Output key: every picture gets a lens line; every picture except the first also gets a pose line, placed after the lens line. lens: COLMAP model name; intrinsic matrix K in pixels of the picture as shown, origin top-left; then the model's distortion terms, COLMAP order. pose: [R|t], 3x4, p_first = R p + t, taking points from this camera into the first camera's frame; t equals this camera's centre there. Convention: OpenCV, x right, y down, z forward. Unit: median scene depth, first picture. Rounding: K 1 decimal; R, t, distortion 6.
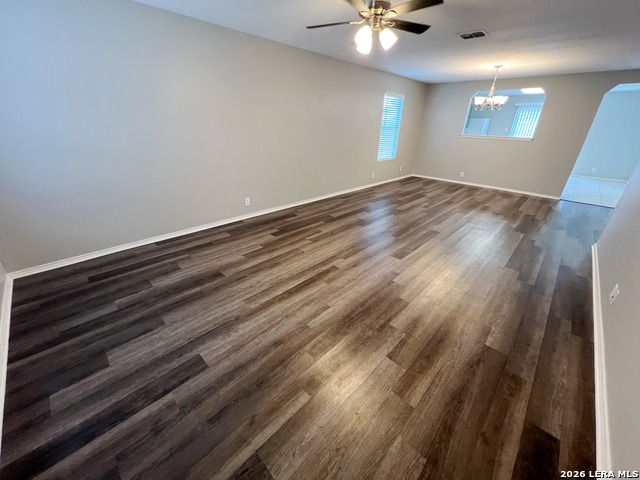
lens RADIAL K [[256.0, 0, 319.4], [0, 256.0, 239.8], [0, 0, 1]] dist [-0.001442, 0.000256]
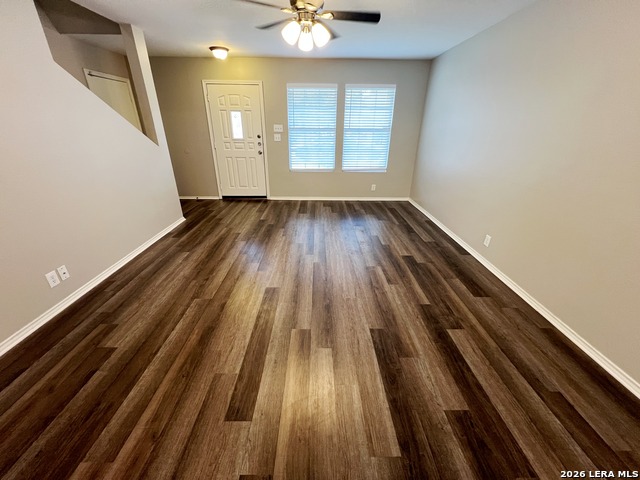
lens RADIAL K [[256.0, 0, 319.4], [0, 256.0, 239.8], [0, 0, 1]] dist [-0.001442, 0.000256]
pose [[-0.711795, 0.258642, -0.653034, 0.595470], [-0.320129, 0.708092, 0.629383, -0.518595], [0.625193, 0.657046, -0.421218, 1.164485]]
